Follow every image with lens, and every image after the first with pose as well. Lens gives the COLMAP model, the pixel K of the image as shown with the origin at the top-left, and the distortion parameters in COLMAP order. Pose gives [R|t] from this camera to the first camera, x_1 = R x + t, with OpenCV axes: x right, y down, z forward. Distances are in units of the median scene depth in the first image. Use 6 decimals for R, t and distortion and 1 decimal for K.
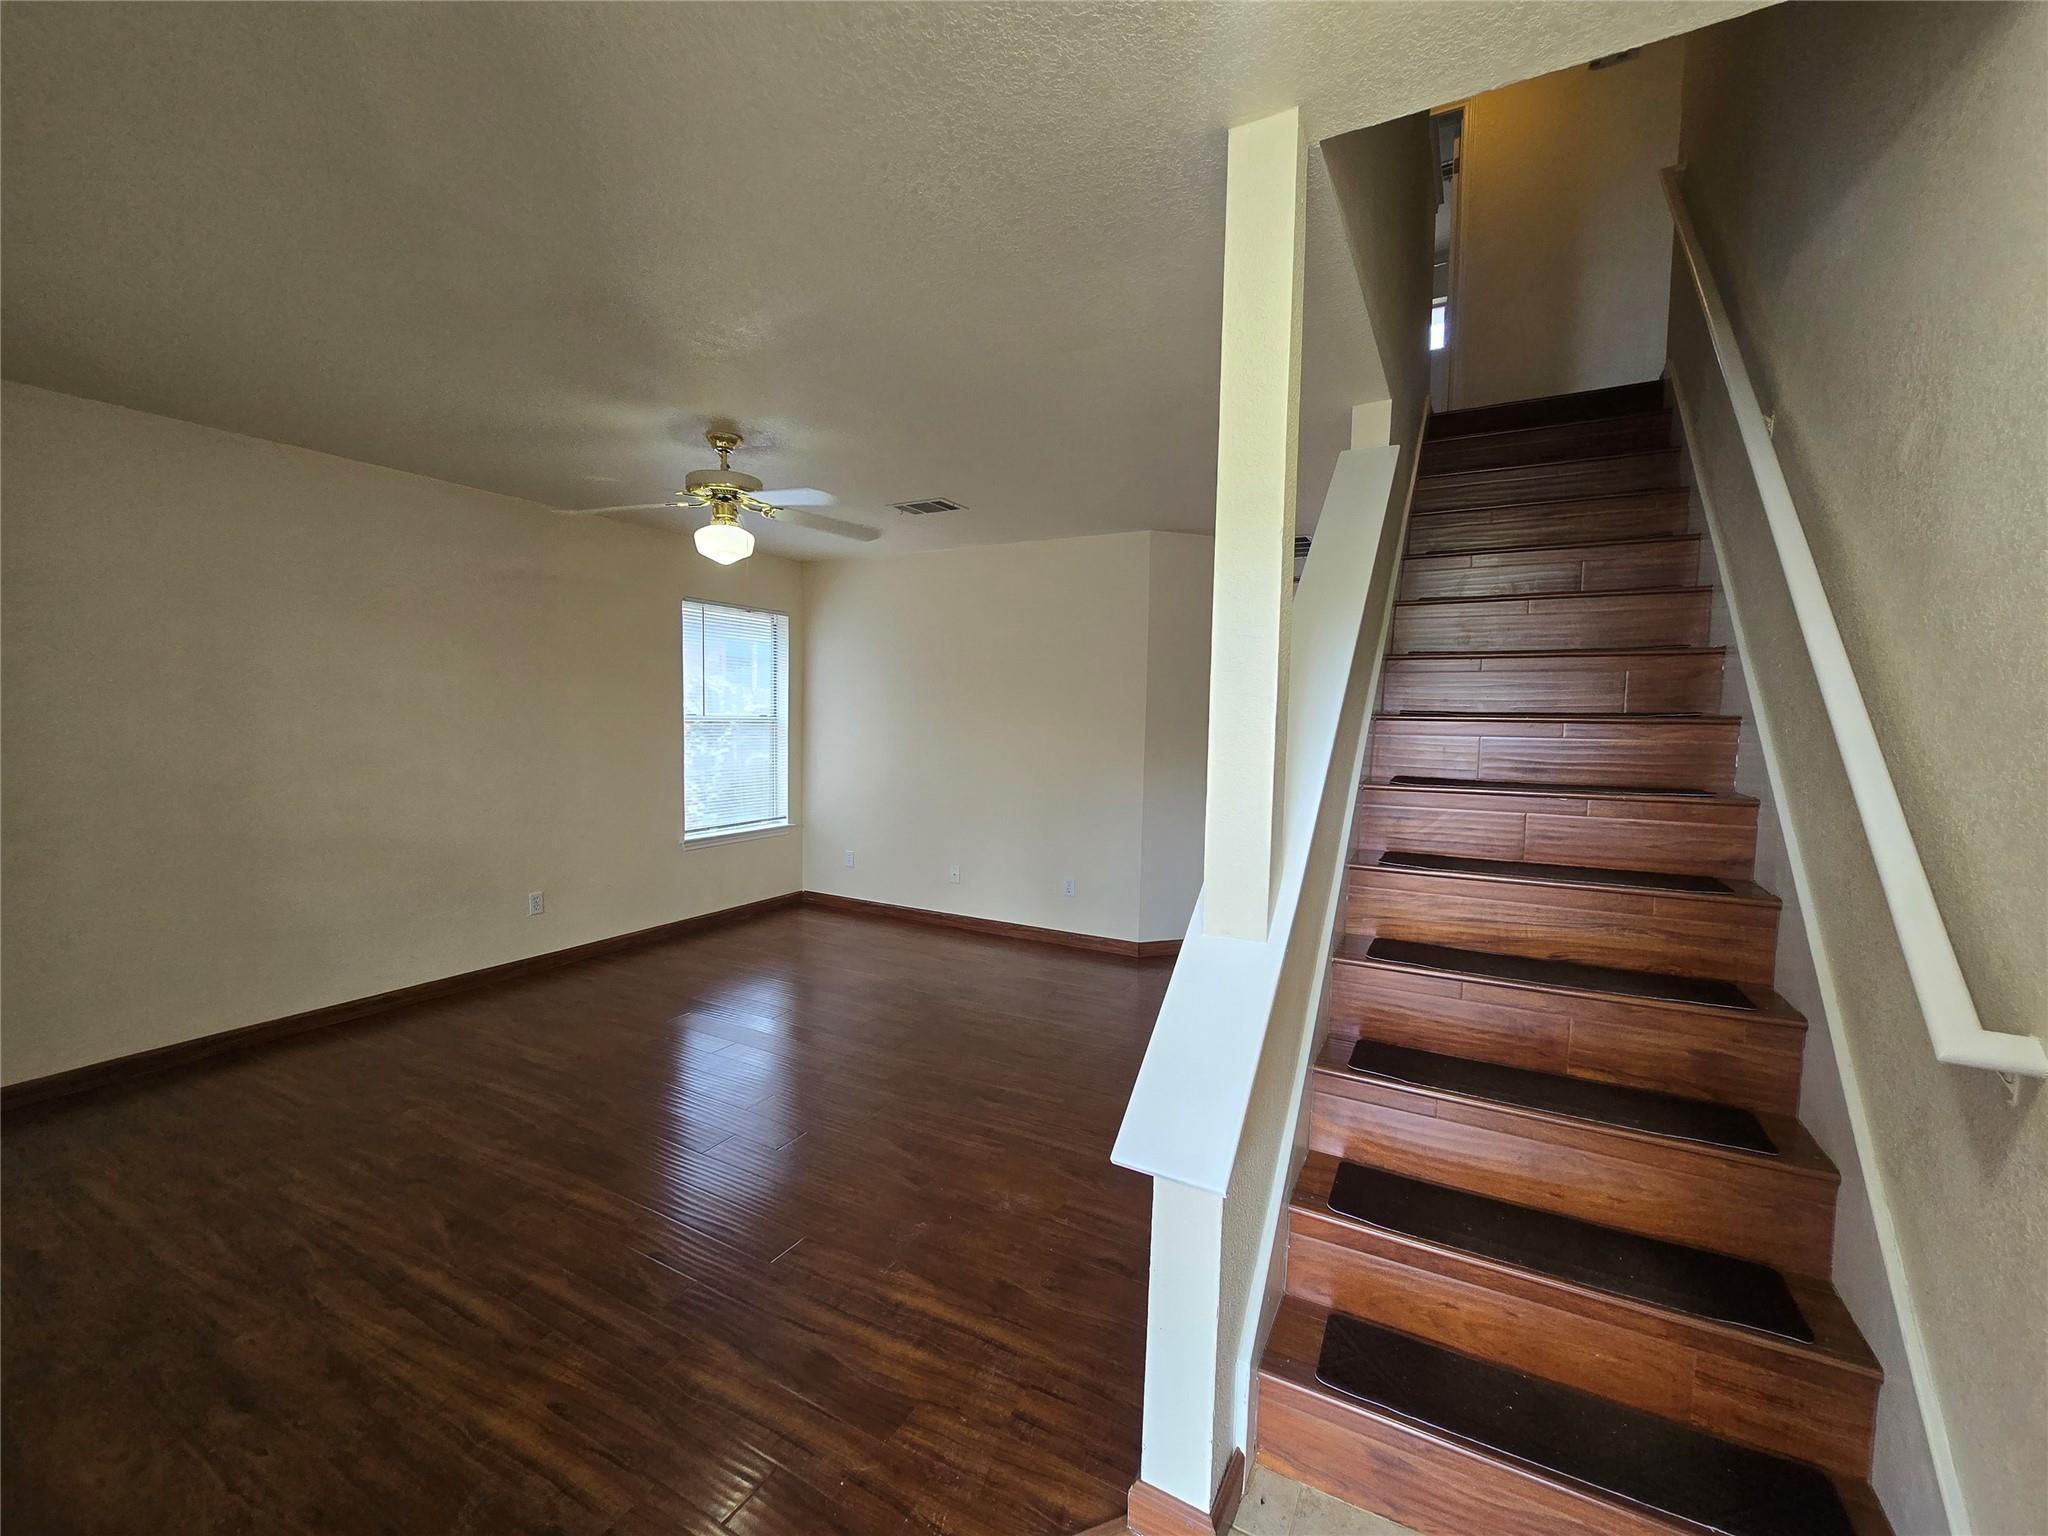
lens RADIAL K [[840.4, 0, 1027.9], [0, 840.4, 769.6], [0, 0, 1]] dist [-0.003271, -0.000305]
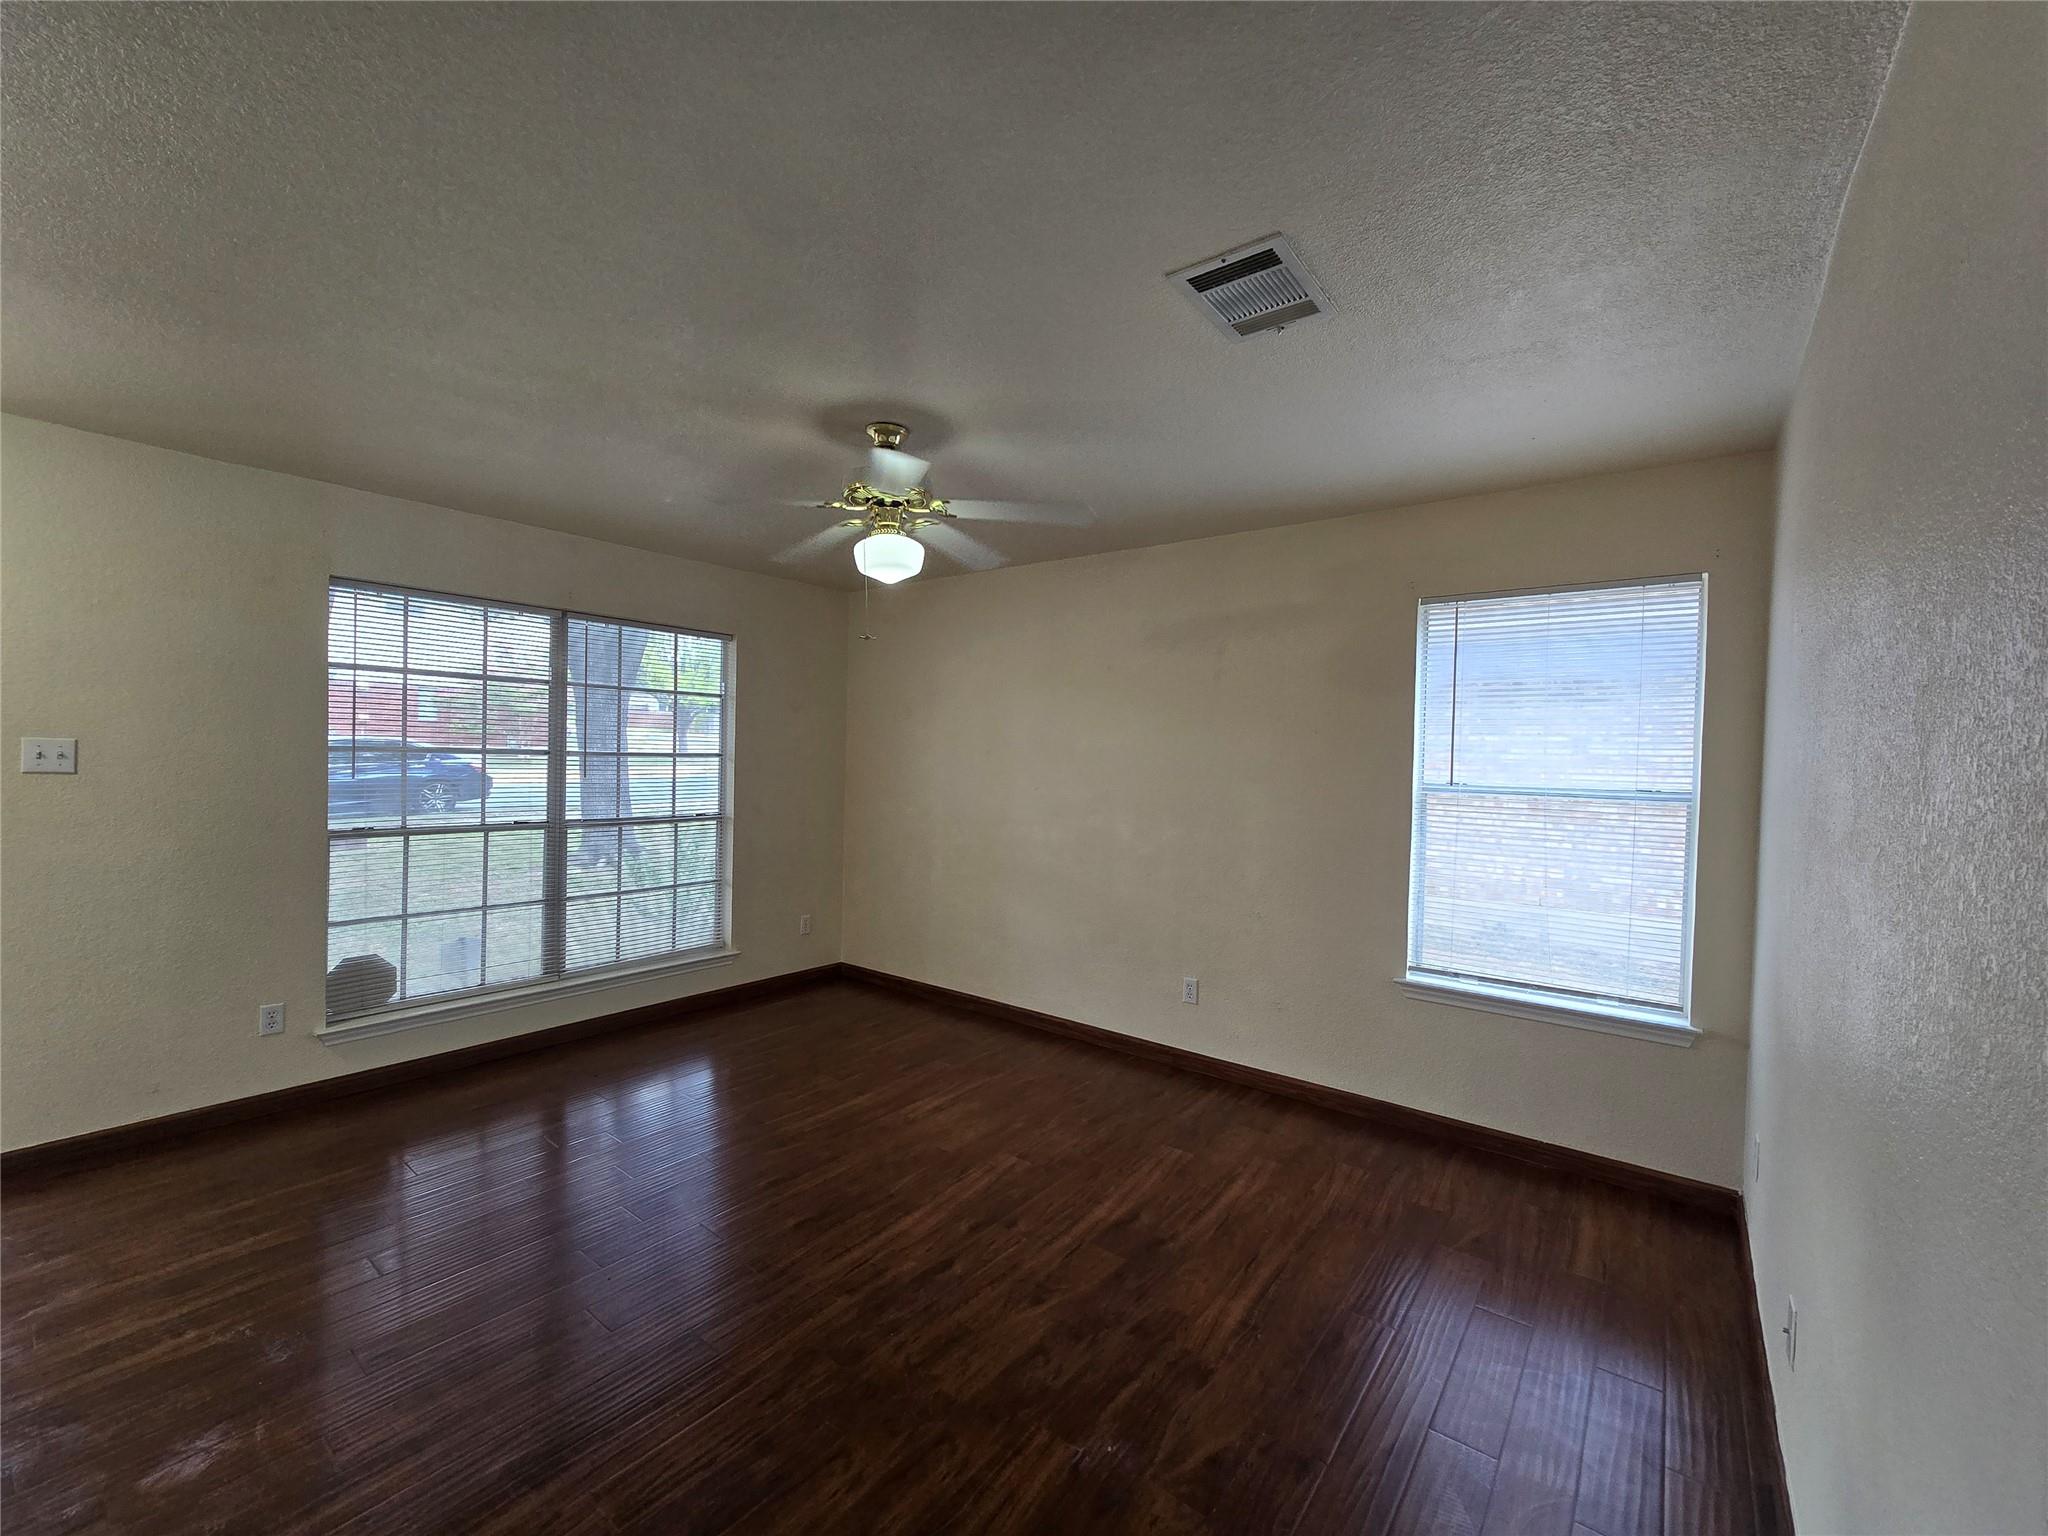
lens RADIAL K [[840.4, 0, 1016.6], [0, 840.4, 765.4], [0, 0, 1]] dist [-0.003271, -0.000305]
pose [[-0.154449, -0.007216, -0.987974, 0.279901], [-0.092246, 0.995711, 0.007148, -0.057776], [0.983685, 0.092241, -0.154452, 0.848387]]
